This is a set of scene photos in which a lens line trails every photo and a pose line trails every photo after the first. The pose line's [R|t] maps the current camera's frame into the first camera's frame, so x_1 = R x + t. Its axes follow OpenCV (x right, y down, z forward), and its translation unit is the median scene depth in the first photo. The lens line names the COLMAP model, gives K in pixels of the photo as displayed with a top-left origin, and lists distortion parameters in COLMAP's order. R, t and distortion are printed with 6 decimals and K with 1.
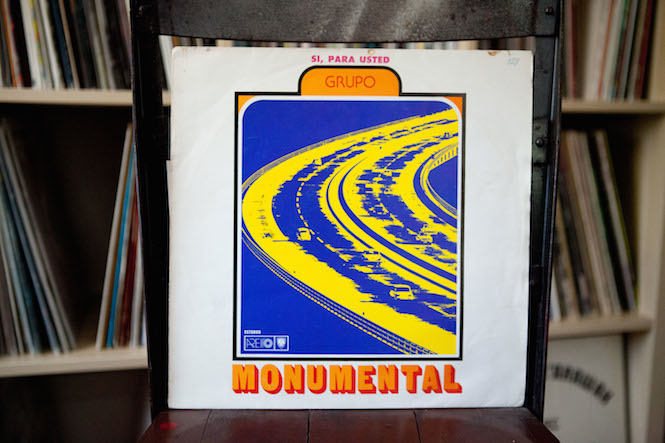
lens RADIAL K [[745.9, 0, 332.8], [0, 745.9, 221.3], [0, 0, 1]] dist [-0.008982, 0.022569]
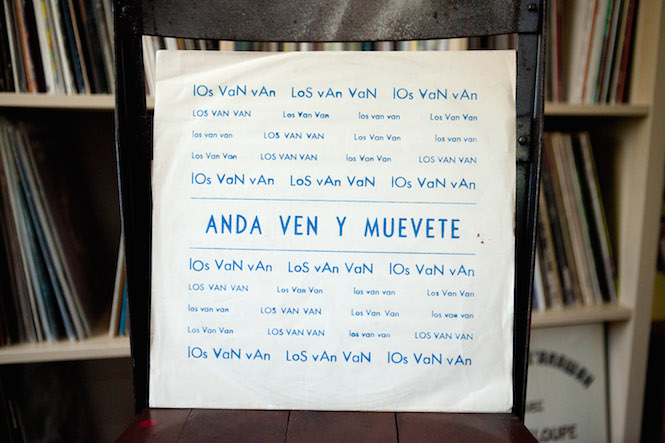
lens RADIAL K [[642.7, 0, 333.1], [0, 642.7, 221.5], [0, 0, 1]] dist [-0.053564, 0.086001]
pose [[0.999593, 0.000414, -0.028508, 0.033036], [-0.000123, 0.999948, 0.010189, -0.004491], [0.028511, -0.010182, 0.999542, 0.093393]]
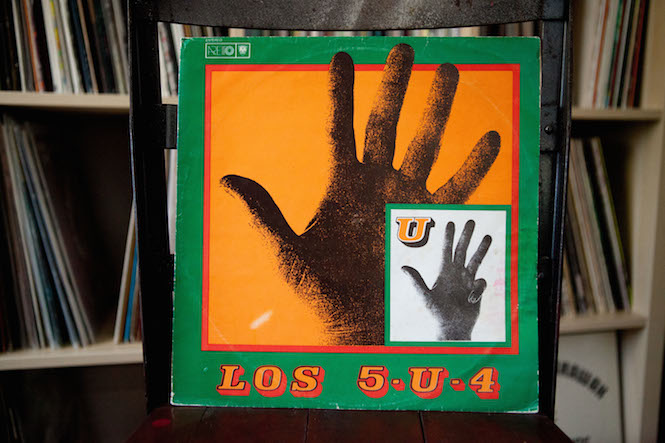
lens RADIAL K [[642.7, 0, 333.1], [0, 642.7, 221.5], [0, 0, 1]] dist [-0.053564, 0.086001]
pose [[0.999730, 0.000262, -0.023243, 0.011651], [-0.000776, 0.999756, -0.022076, 0.021078], [0.023231, 0.022088, 0.999486, 0.111609]]
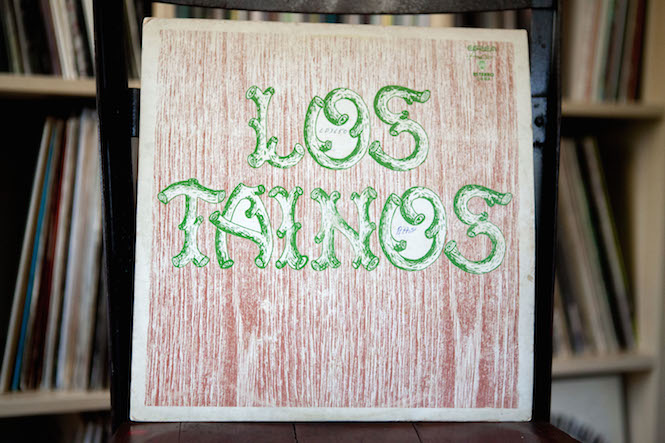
lens RADIAL K [[976.2, 0, 332.8], [0, 976.2, 220.5], [0, 0, 1]] dist [0.035339, 0.097909]
pose [[0.994695, 0.000236, 0.102872, -0.069039], [0.007521, 0.997155, -0.075004, 0.071106], [-0.102597, 0.075379, 0.991863, -0.117152]]
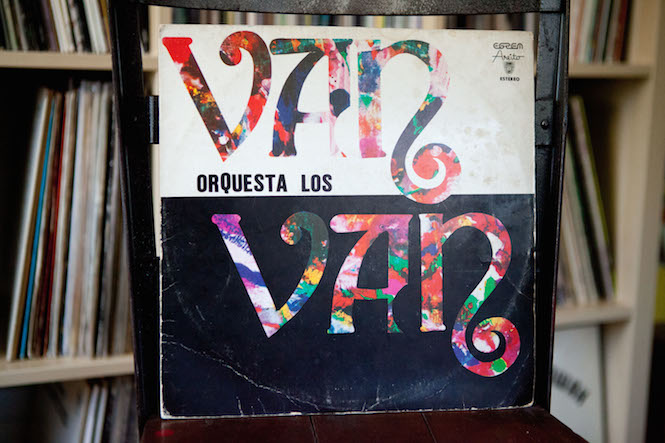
lens RADIAL K [[976.2, 0, 332.8], [0, 976.2, 220.5], [0, 0, 1]] dist [0.035339, 0.097909]
pose [[0.989953, -0.014619, 0.140637, -0.113538], [0.010661, 0.999527, 0.028853, -0.013663], [-0.140992, -0.027064, 0.989641, -0.140232]]
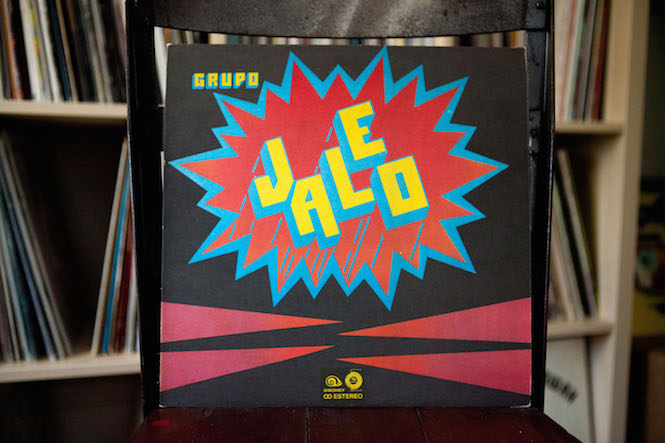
lens RADIAL K [[642.7, 0, 333.1], [0, 642.7, 221.5], [0, 0, 1]] dist [-0.053564, 0.086001]
pose [[0.999102, -0.005734, 0.041972, -0.020748], [0.007992, 0.998518, -0.053825, 0.038615], [-0.041602, 0.054112, 0.997668, 0.100162]]
